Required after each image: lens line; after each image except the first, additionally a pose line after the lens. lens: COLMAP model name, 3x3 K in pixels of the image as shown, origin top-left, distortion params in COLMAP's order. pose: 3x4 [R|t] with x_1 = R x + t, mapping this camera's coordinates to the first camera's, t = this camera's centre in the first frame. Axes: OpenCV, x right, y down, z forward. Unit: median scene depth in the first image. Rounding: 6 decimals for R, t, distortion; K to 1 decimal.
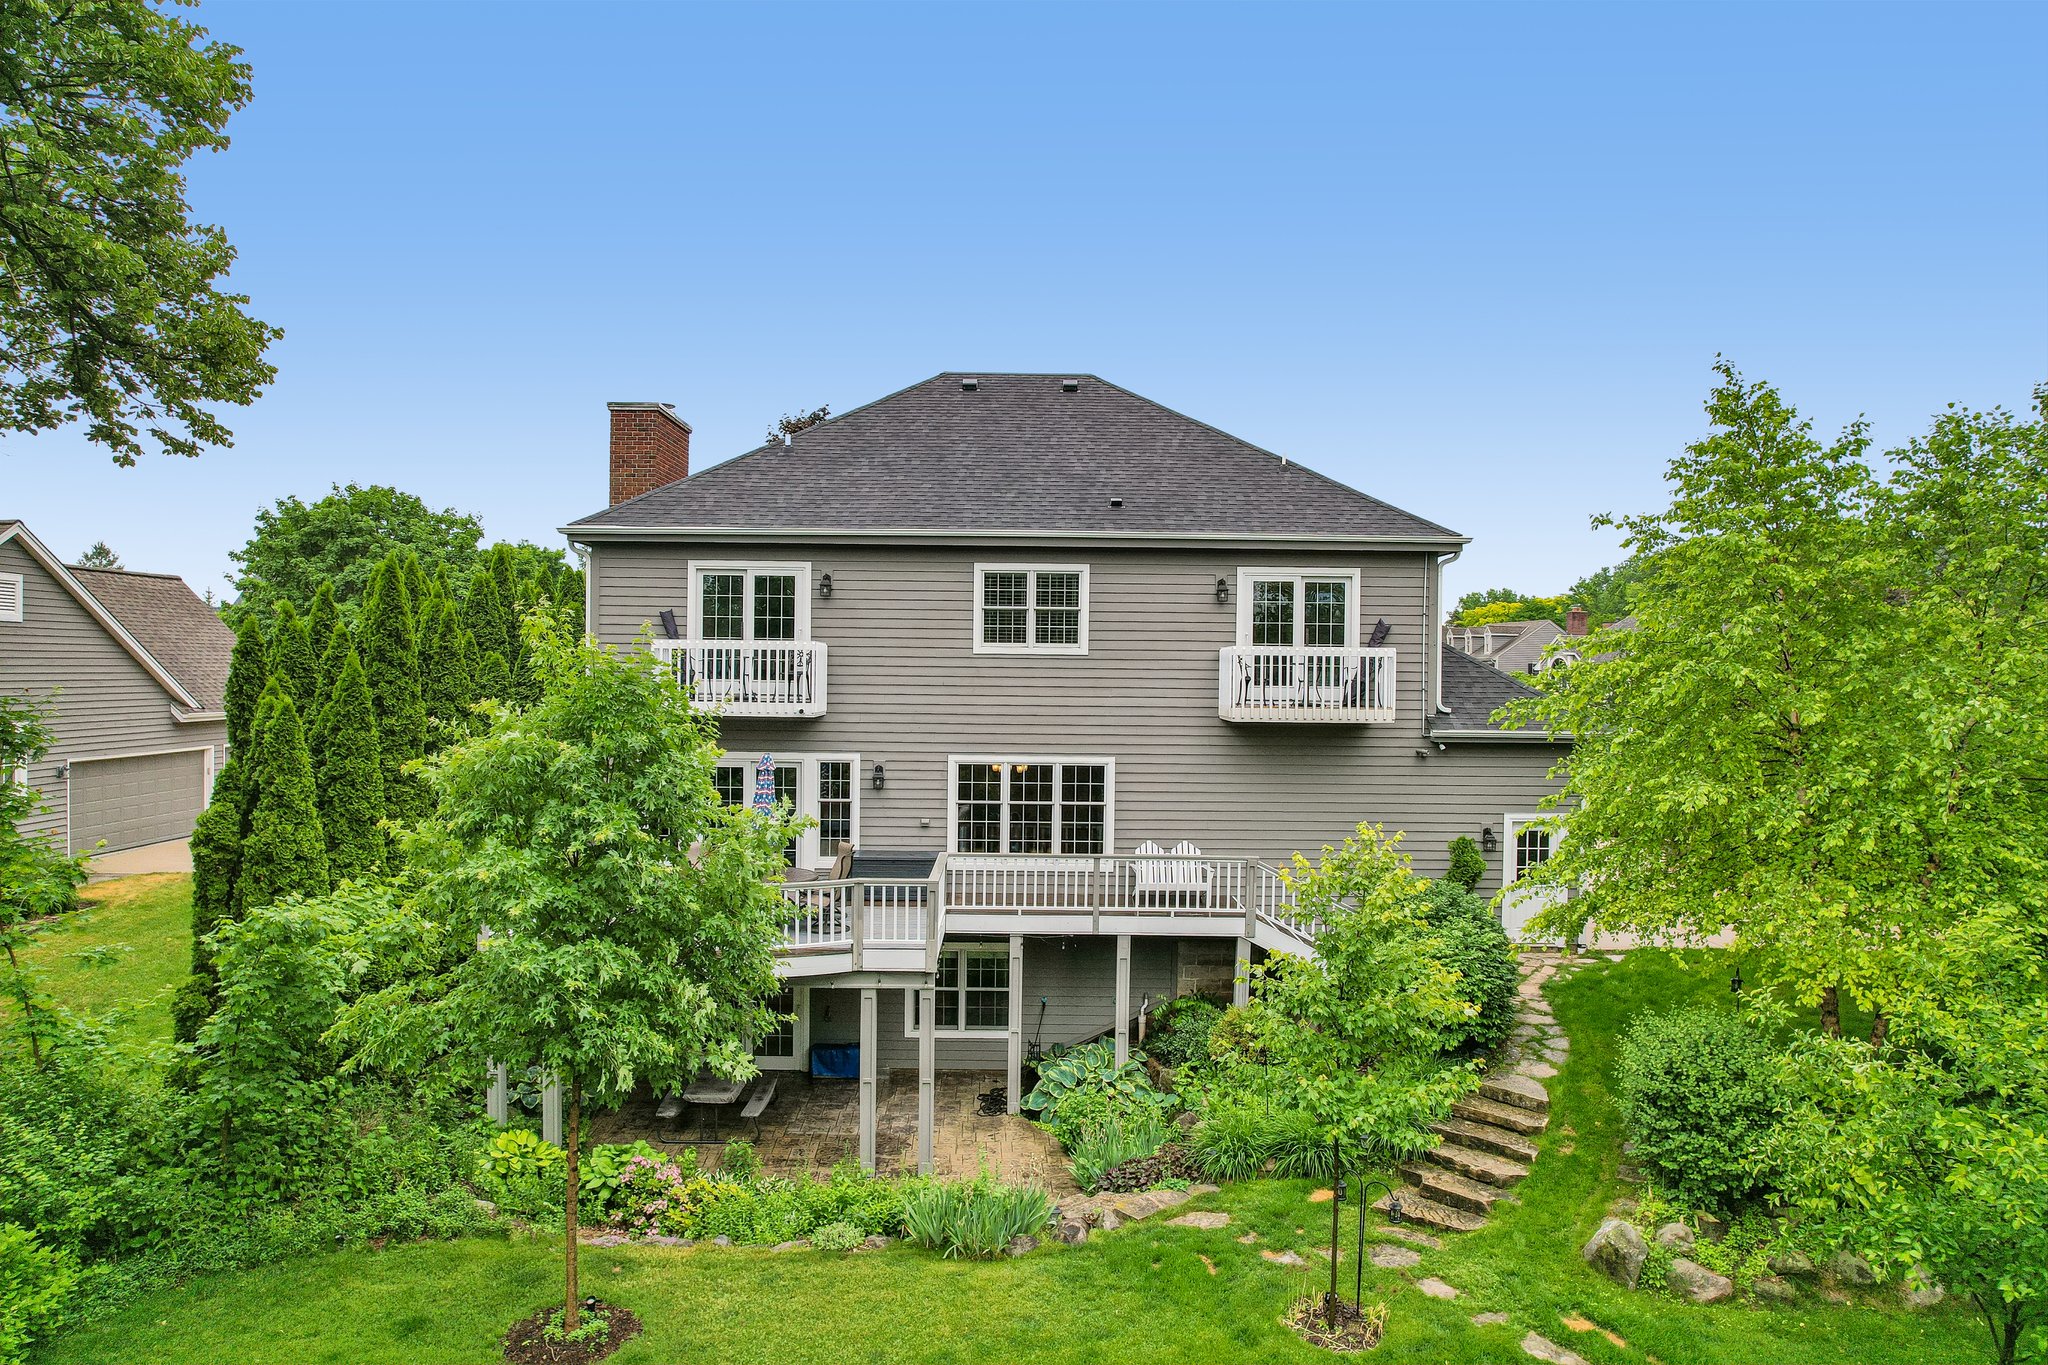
lens RADIAL K [[1300.7, 0, 1017.3], [0, 1300.7, 709.5], [0, 0, 1]] dist [-0.055975, 0.050224]
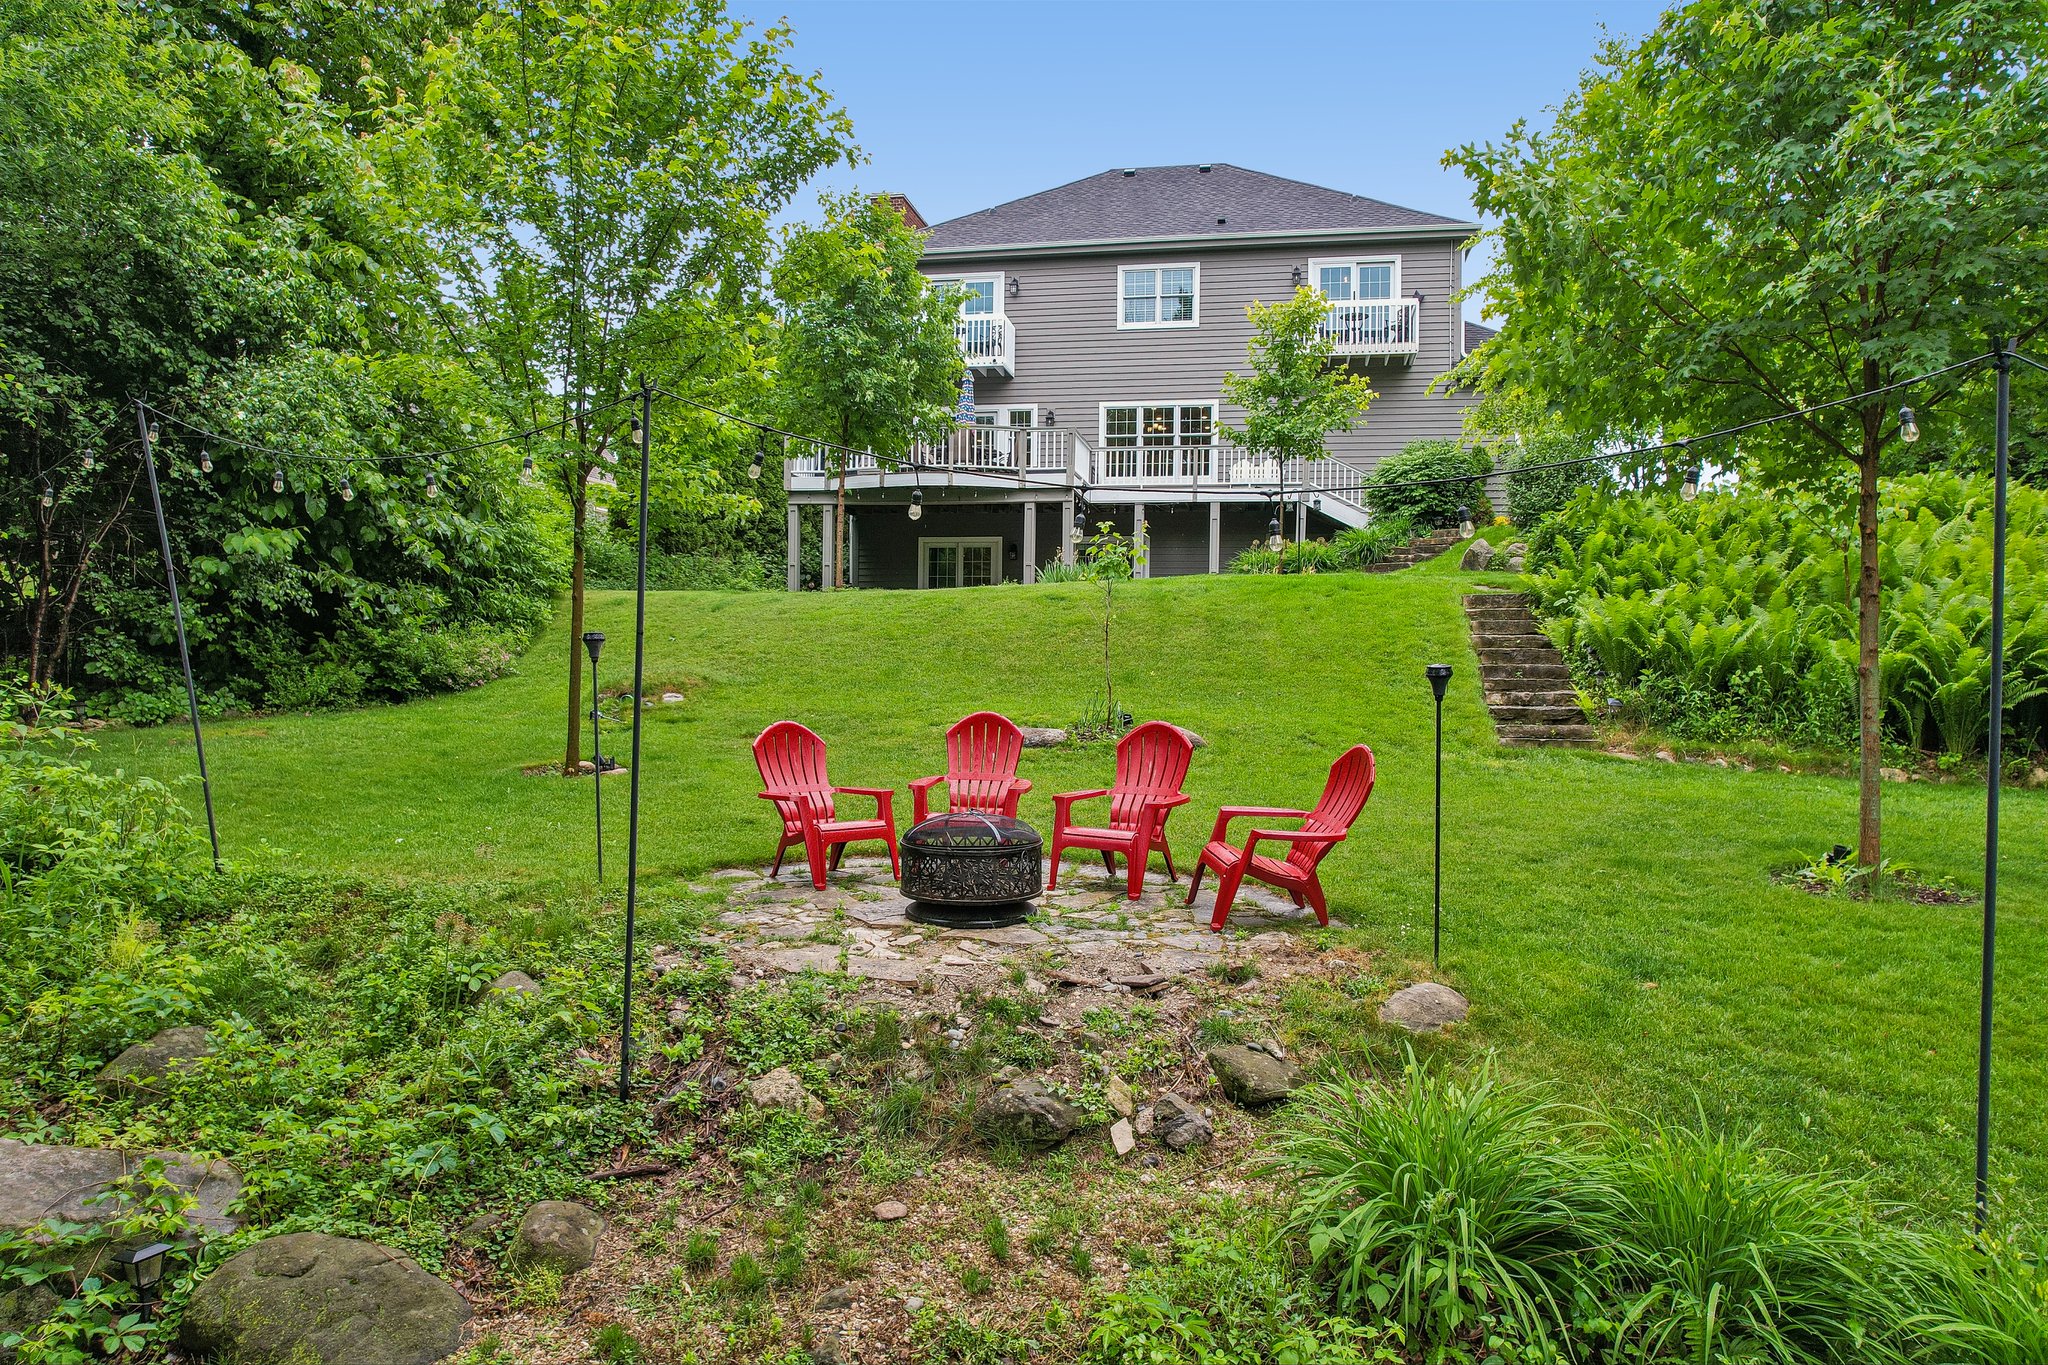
lens RADIAL K [[1289.3, 0, 1024.0], [0, 1289.3, 682.5], [0, 0, 1]] dist [-0.050461, 0.065585]
pose [[0.982050, 0.004030, -0.188579, 0.134265], [-0.006327, 0.999913, -0.011579, 0.364489], [0.188516, 0.012564, 0.981990, -0.391870]]
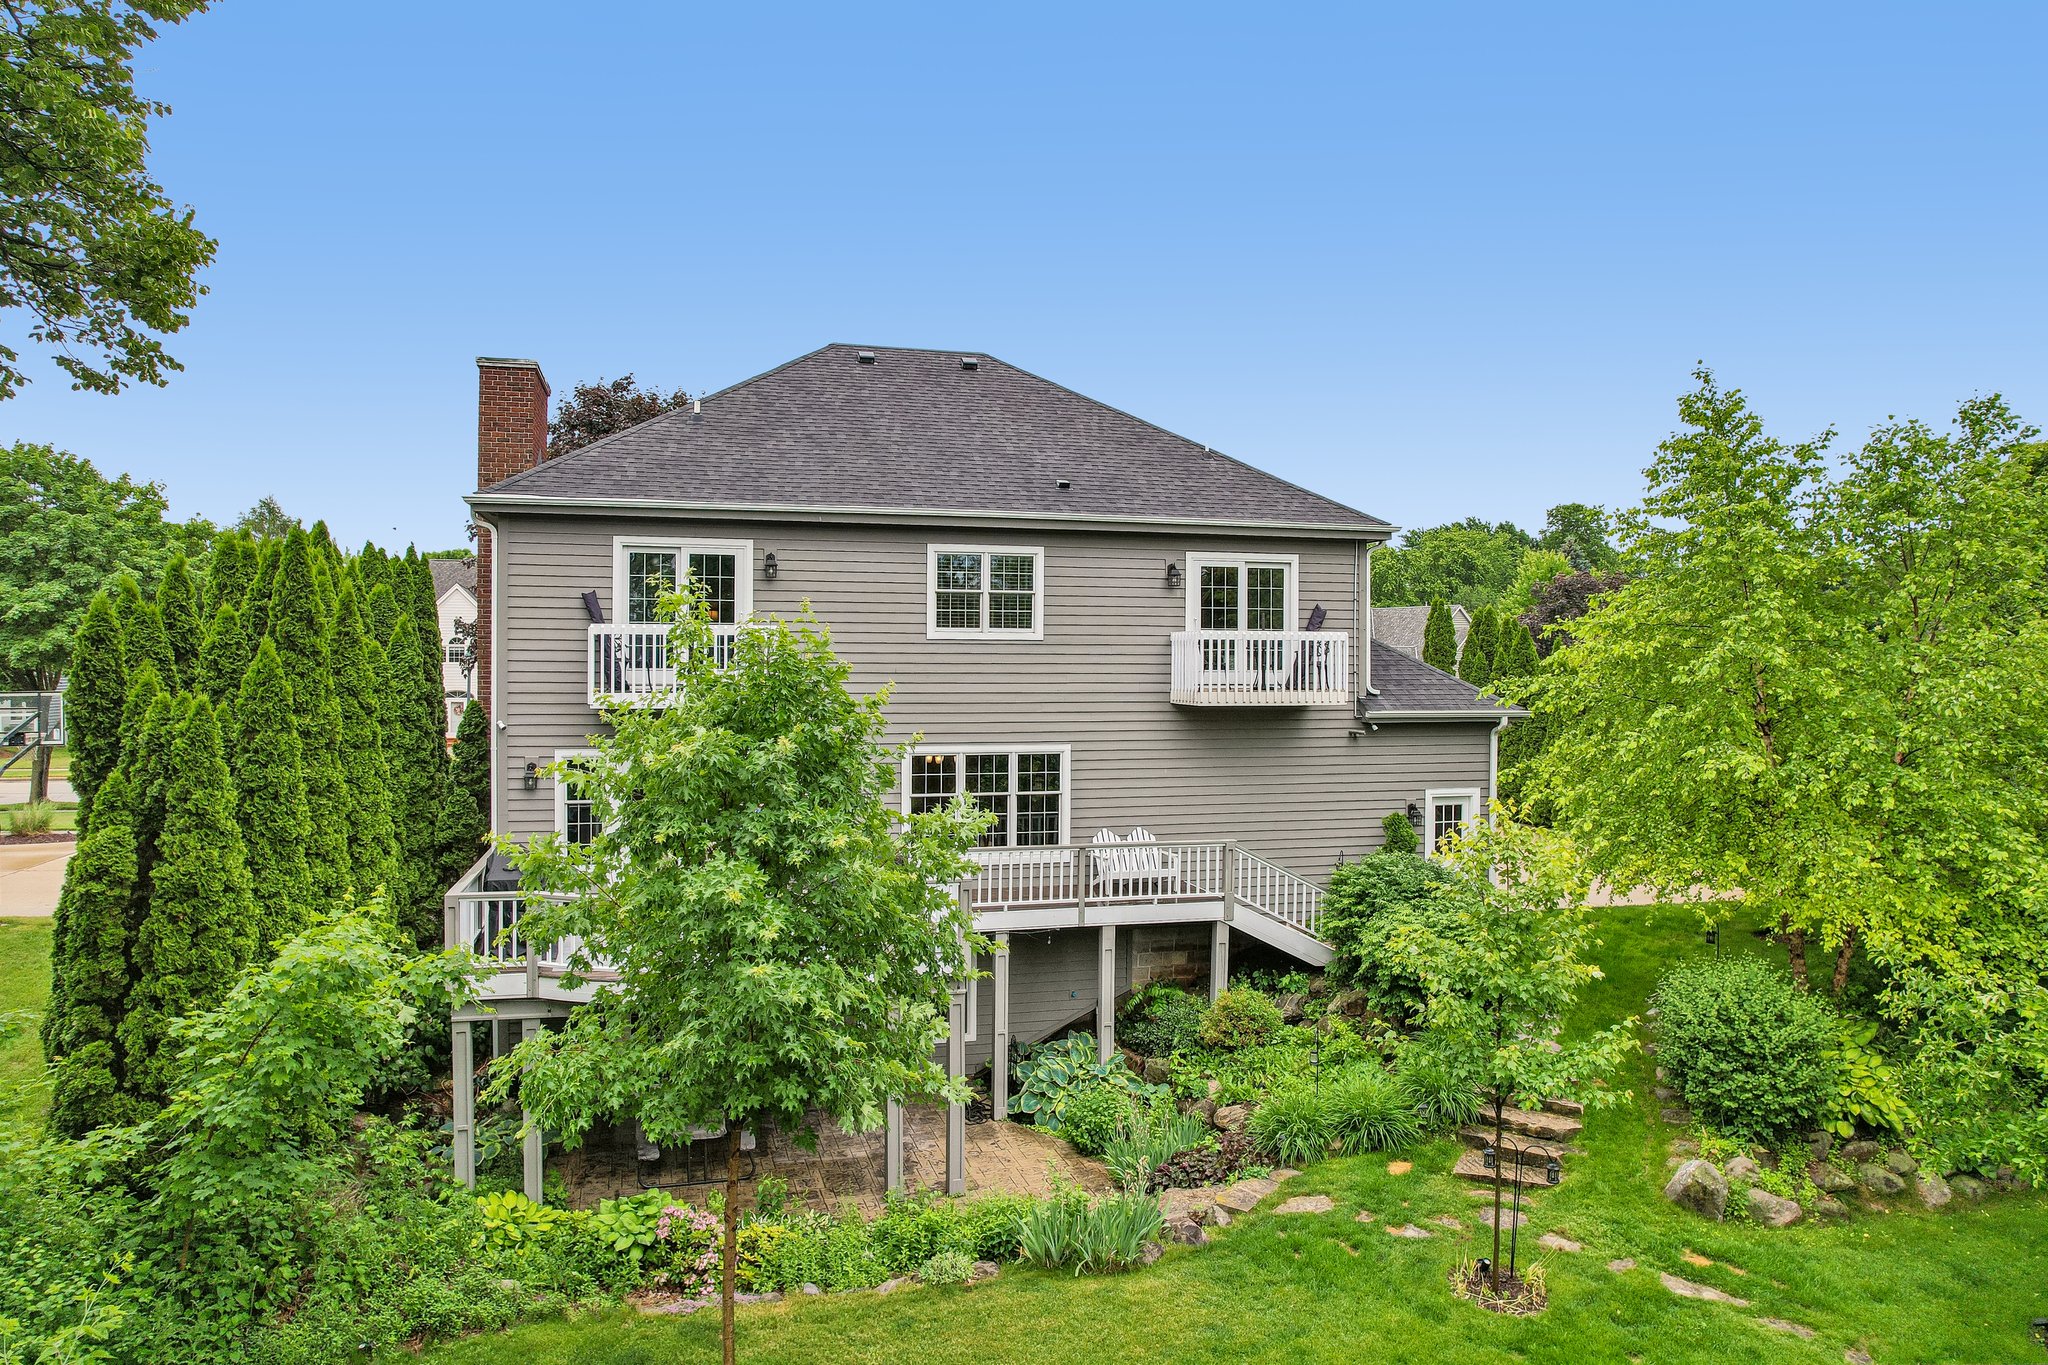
lens RADIAL K [[1312.1, 0, 1026.7], [0, 1312.1, 691.1], [0, 0, 1]] dist [-0.063306, 0.056232]
pose [[0.966521, -0.013366, 0.256239, -0.214079], [0.015007, 0.999877, -0.004450, 0.000378], [-0.256149, 0.008147, 0.966603, 0.056442]]
